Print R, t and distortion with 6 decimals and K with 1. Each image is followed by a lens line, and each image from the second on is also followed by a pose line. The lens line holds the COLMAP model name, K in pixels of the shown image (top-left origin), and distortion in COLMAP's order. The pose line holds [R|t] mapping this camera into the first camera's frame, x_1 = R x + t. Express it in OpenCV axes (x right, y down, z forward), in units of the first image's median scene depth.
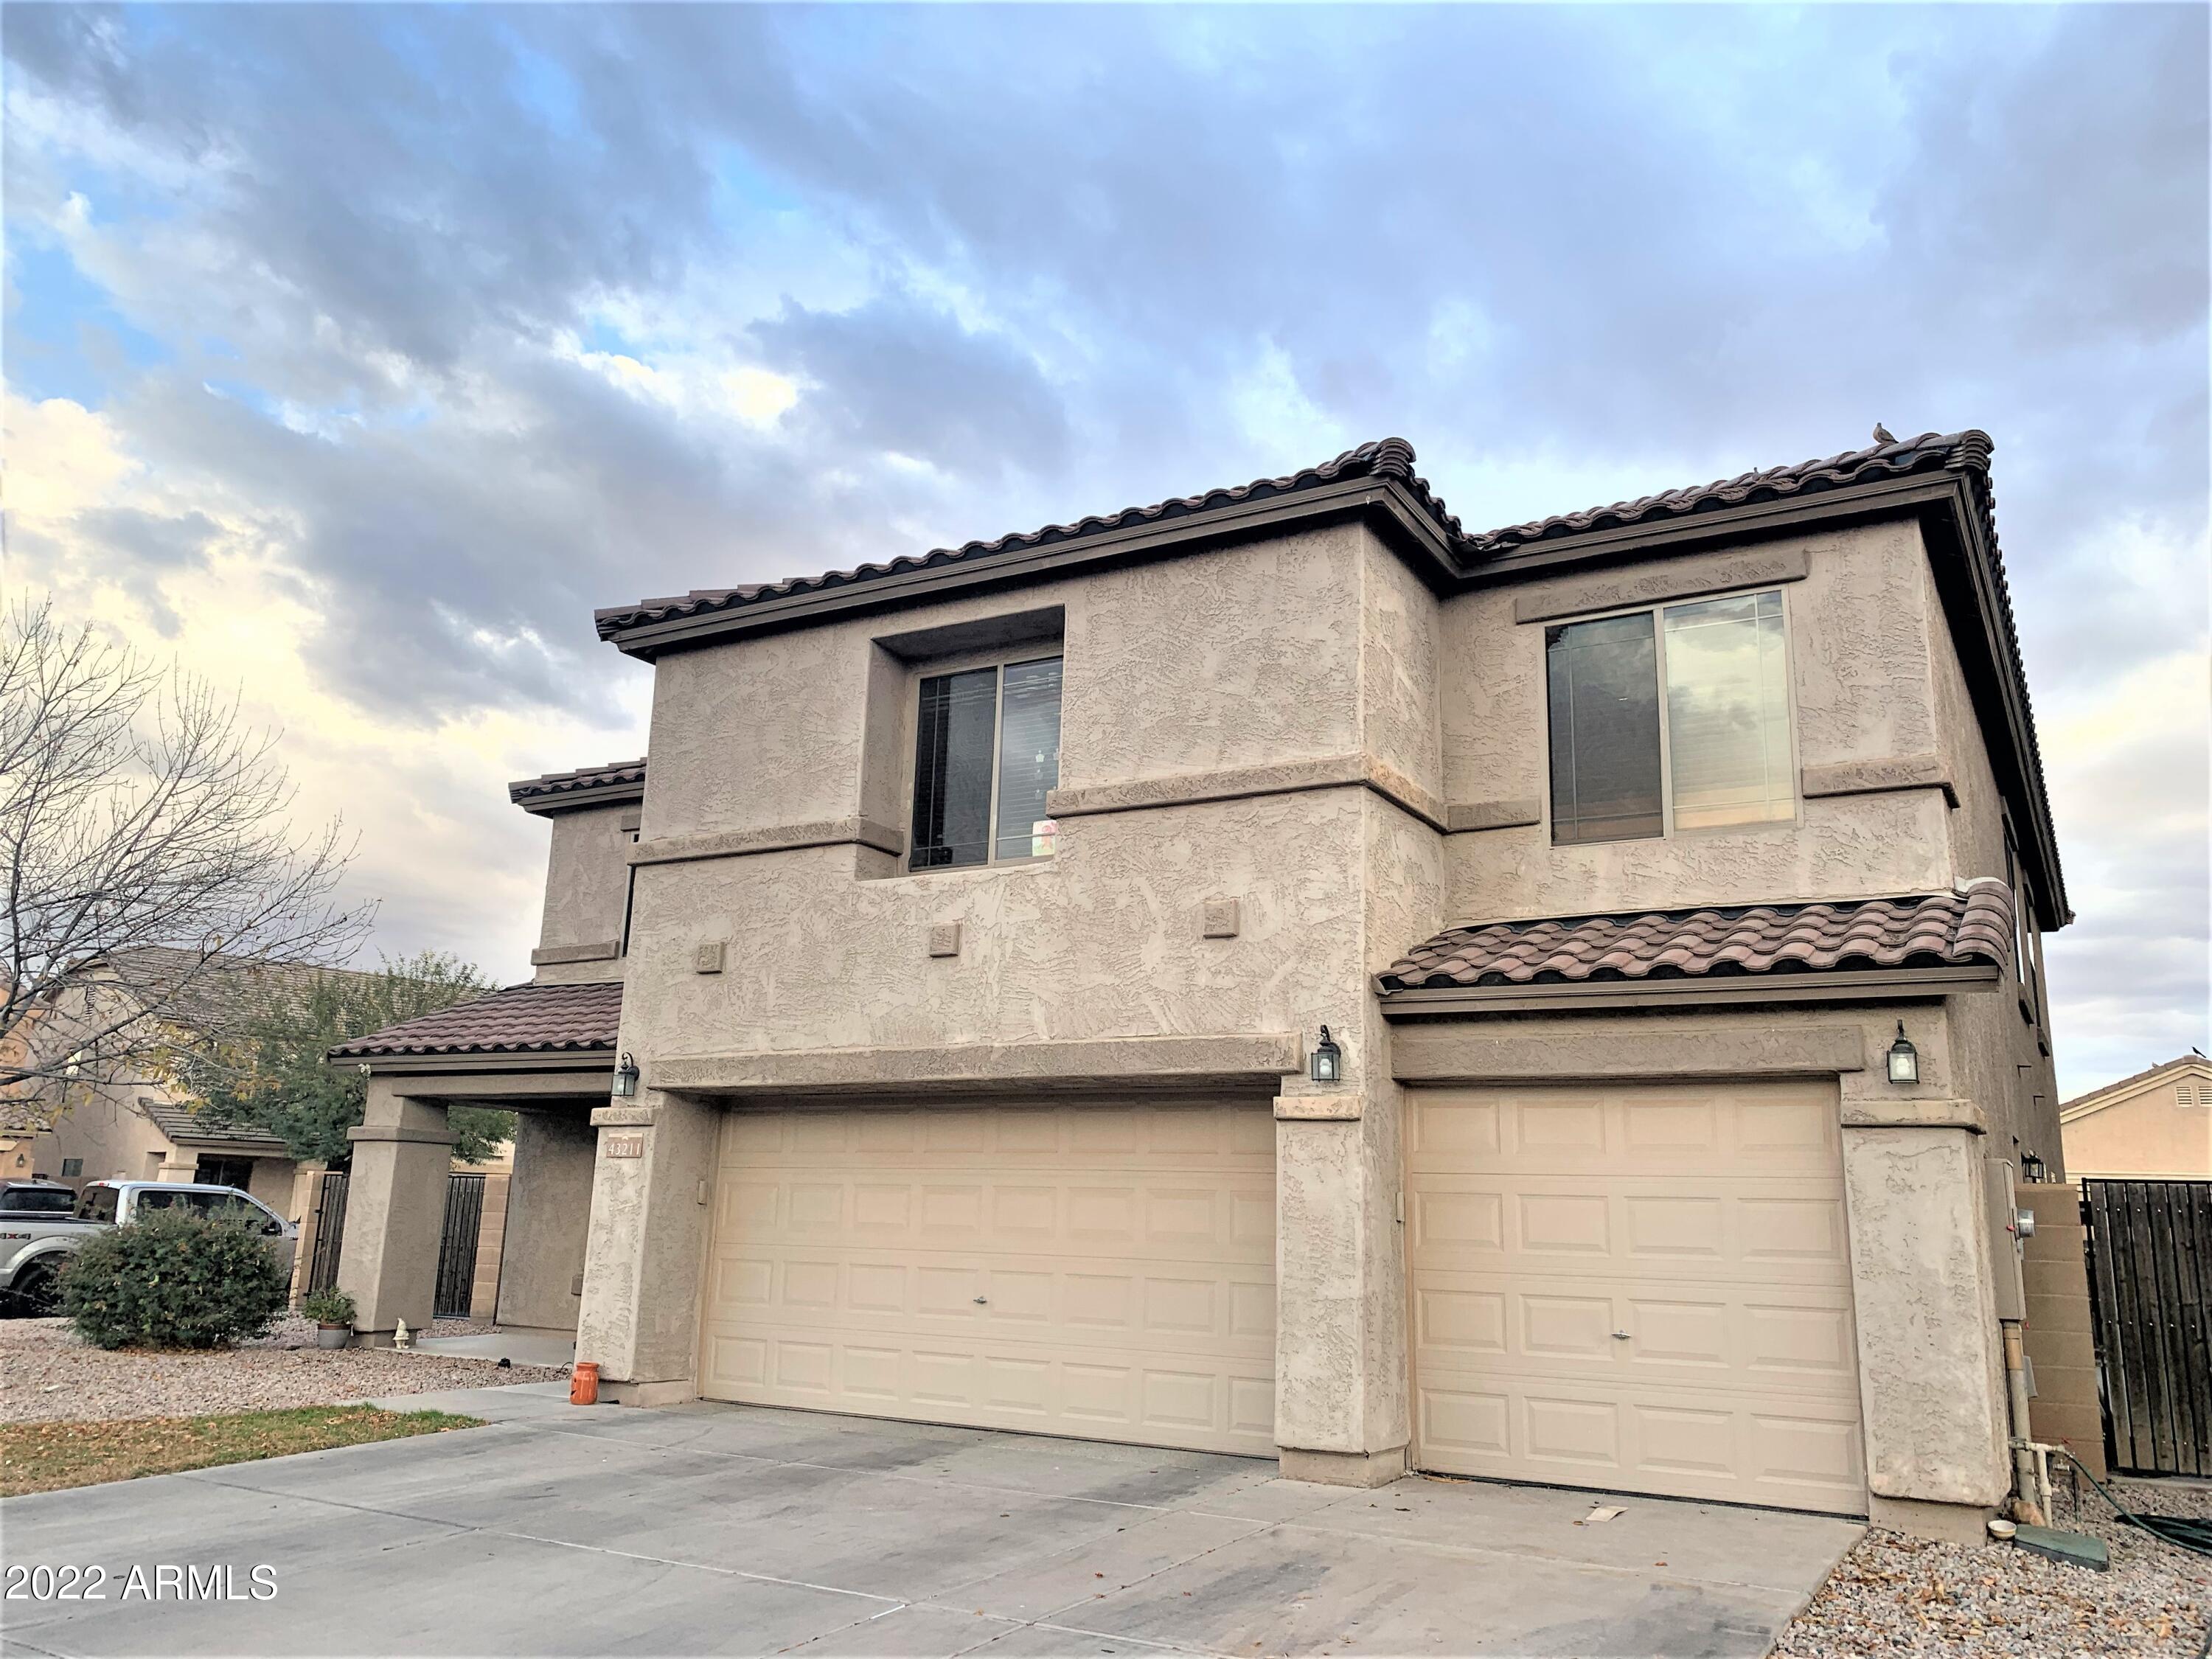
lens RADIAL K [[1697.6, 0, 1099.5], [0, 1697.6, 773.3], [0, 0, 1]] dist [0.059187, -0.067112]
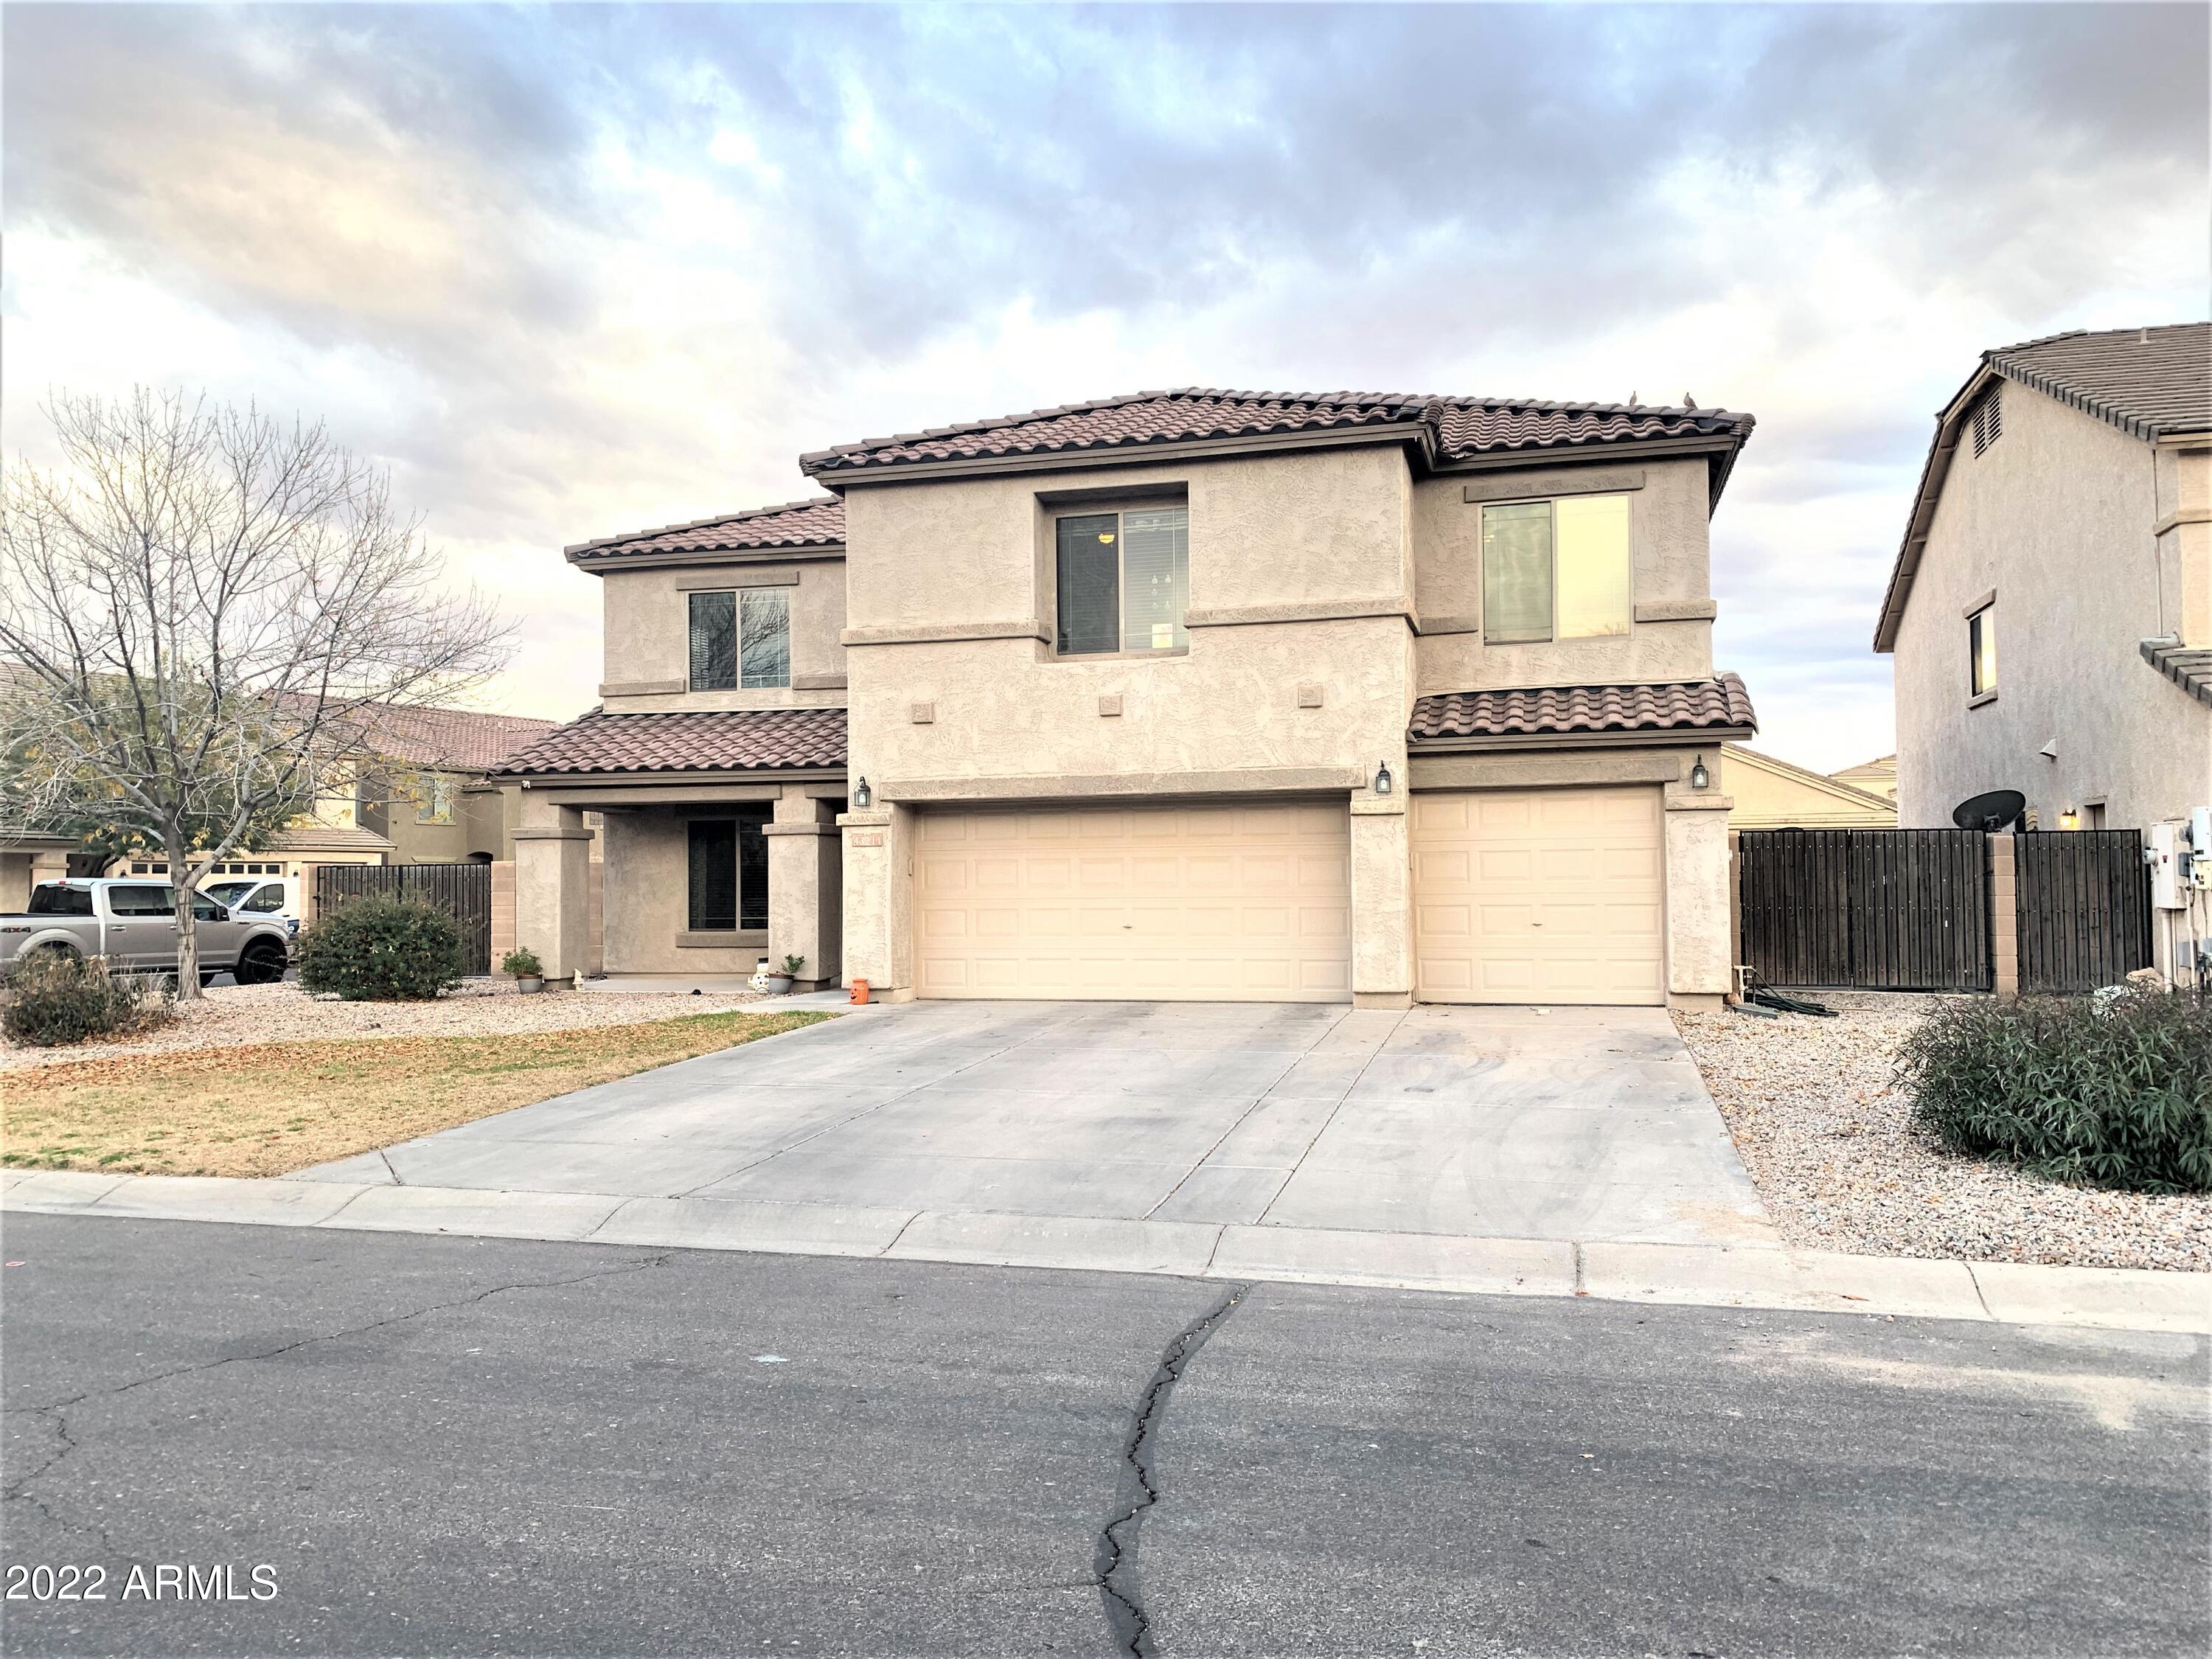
lens RADIAL K [[1692.7, 0, 1113.5], [0, 1692.7, 811.6], [0, 0, 1]] dist [0.077694, -0.015594]
pose [[0.962551, -0.028629, 0.269585, -0.519960], [-0.030664, 0.976529, 0.213192, -0.138269], [-0.269361, -0.213475, 0.939081, -0.475775]]
